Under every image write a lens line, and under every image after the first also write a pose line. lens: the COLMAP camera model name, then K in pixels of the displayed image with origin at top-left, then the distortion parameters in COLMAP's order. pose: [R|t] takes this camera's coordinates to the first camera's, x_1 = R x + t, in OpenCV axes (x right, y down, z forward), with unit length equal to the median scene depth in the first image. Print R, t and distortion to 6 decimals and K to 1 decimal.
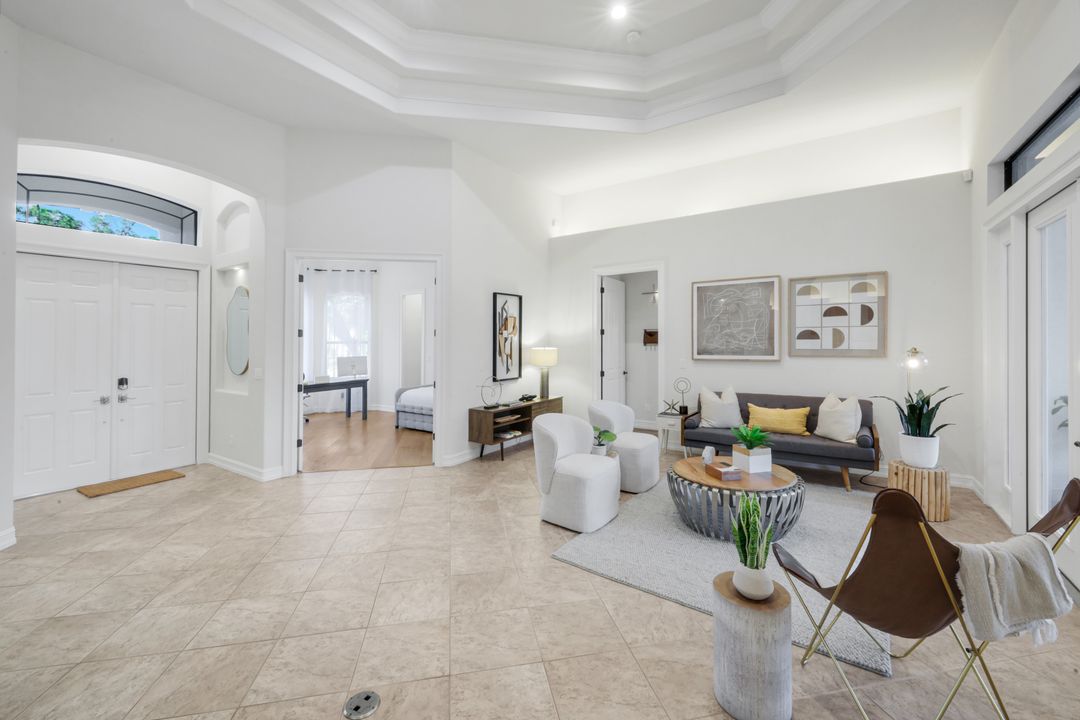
lens RADIAL K [[445.0, 0, 545.7], [0, 445.0, 332.9], [0, 0, 1]] dist [-0.002130, 0.001305]
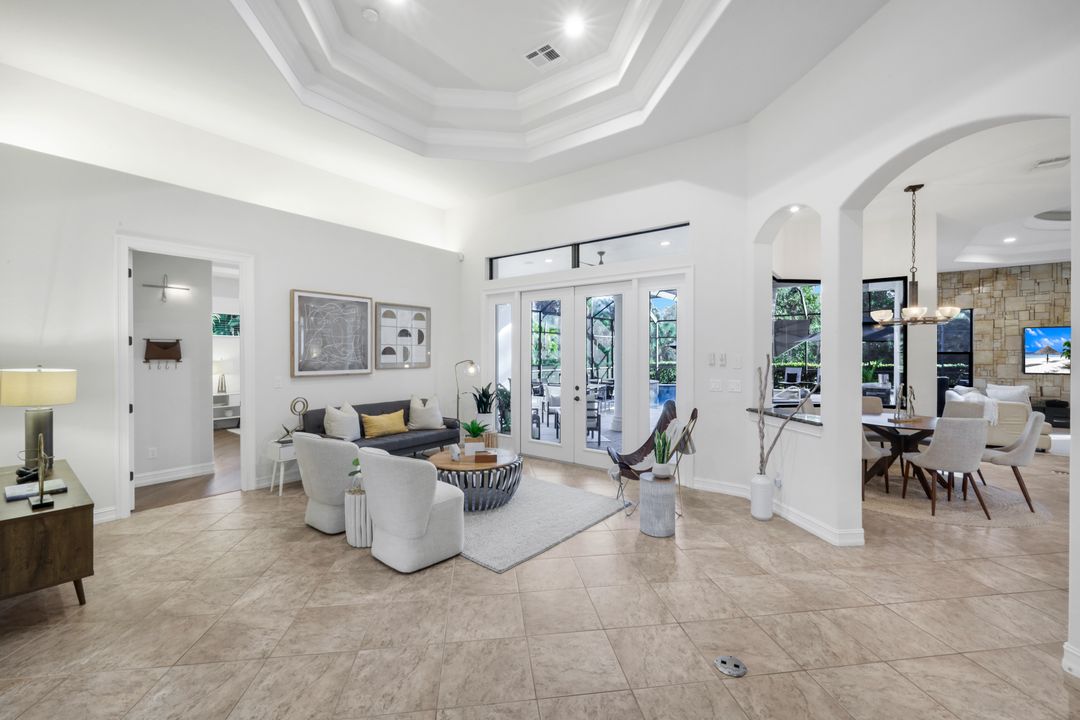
lens RADIAL K [[445.0, 0, 529.0], [0, 445.0, 353.4], [0, 0, 1]] dist [-0.002130, 0.001305]
pose [[0.063825, 0.008898, 0.997921, -0.612833], [-0.016729, 0.999829, -0.007845, 0.014488], [-0.997821, -0.016194, 0.063963, 0.555858]]
